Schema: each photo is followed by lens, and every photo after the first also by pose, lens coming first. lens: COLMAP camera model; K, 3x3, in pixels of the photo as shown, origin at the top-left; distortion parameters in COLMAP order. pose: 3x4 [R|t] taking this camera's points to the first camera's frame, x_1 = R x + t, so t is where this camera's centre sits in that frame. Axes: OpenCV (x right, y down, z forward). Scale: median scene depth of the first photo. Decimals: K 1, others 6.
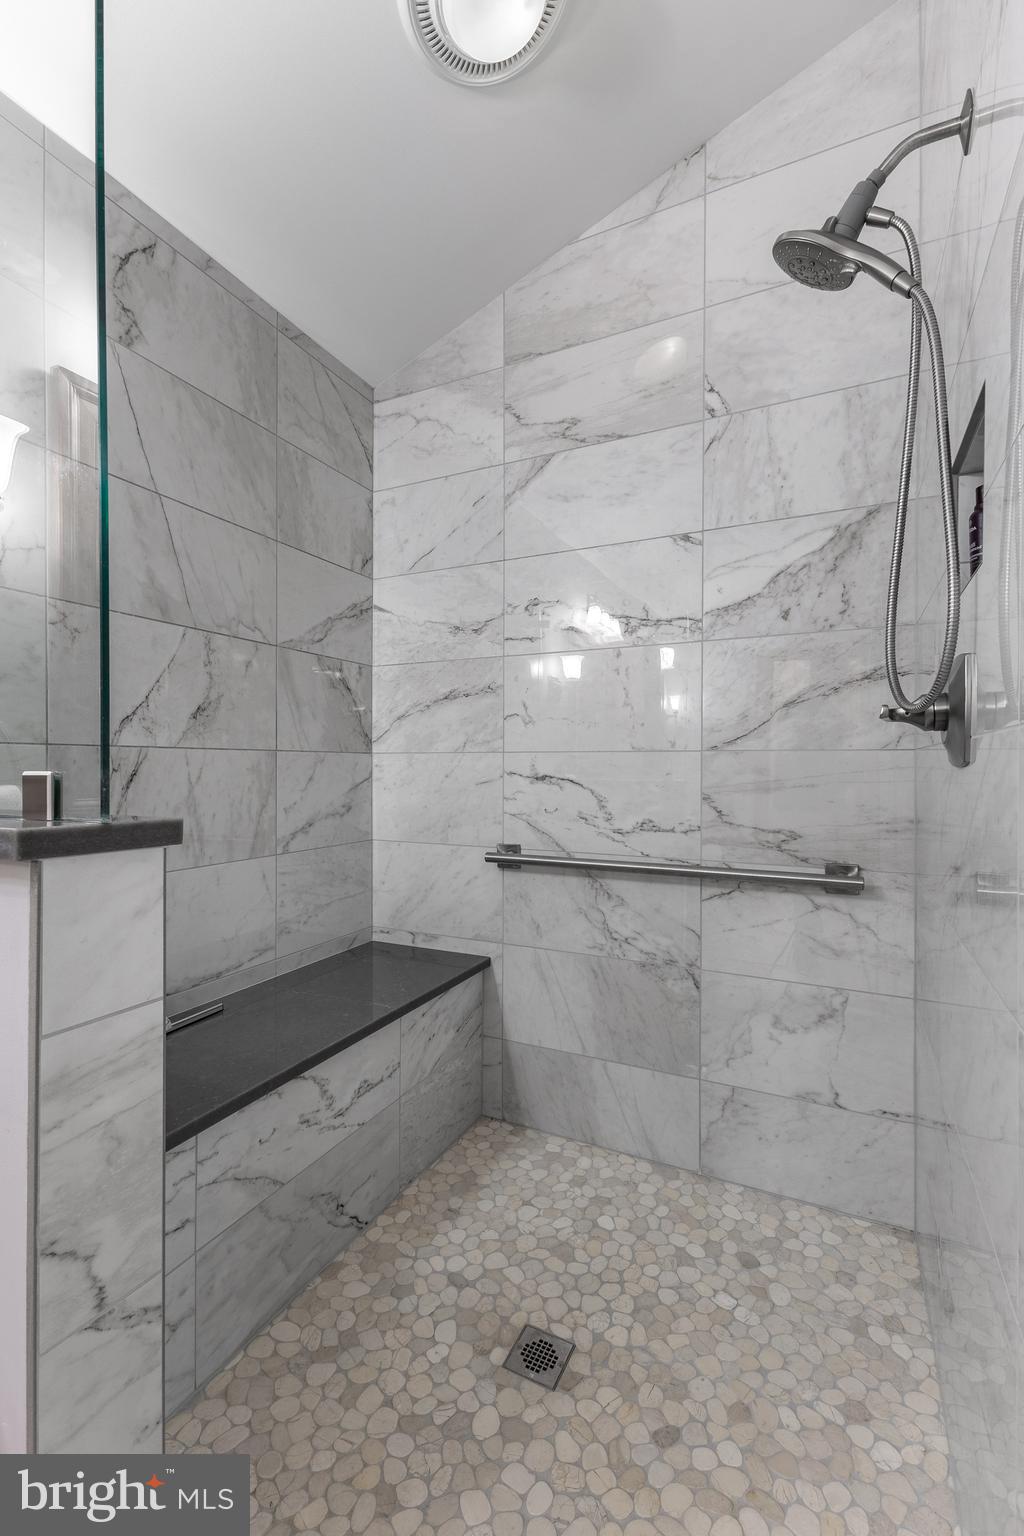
lens RADIAL K [[668.7, 0, 524.5], [0, 668.7, 762.7], [0, 0, 1]] dist [0.012101, -0.001783]
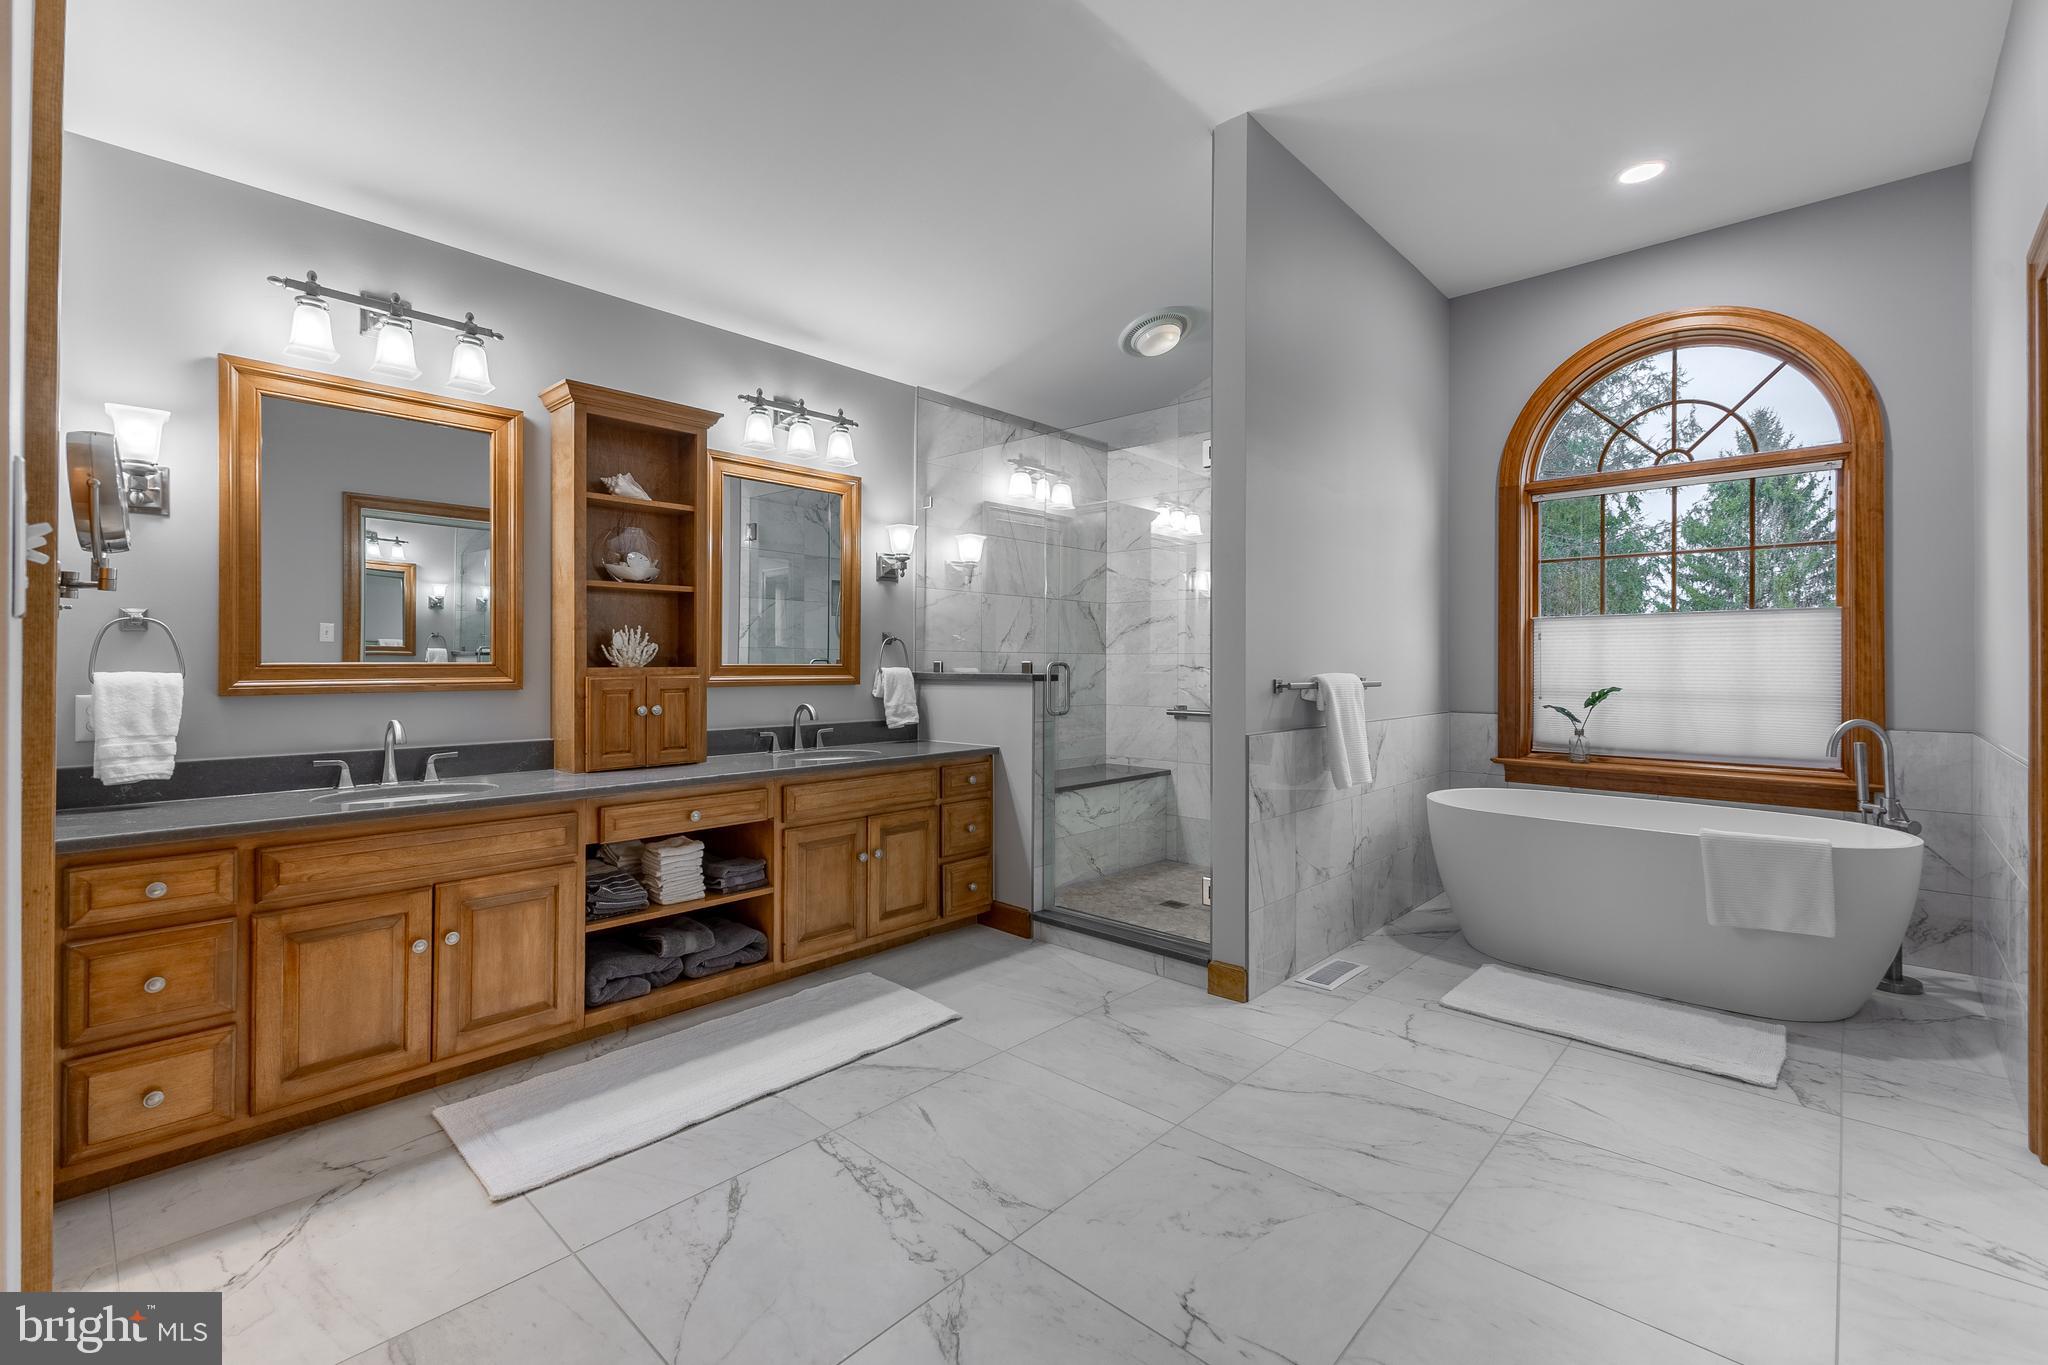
lens RADIAL K [[891.6, 0, 1026.1], [0, 891.6, 663.9], [0, 0, 1]] dist [0.012101, -0.001783]
pose [[0.952204, 0.005448, -0.305414, 0.306069], [-0.004560, 0.999983, 0.003622, 0.004969], [0.305429, -0.002056, 0.952213, -1.374386]]
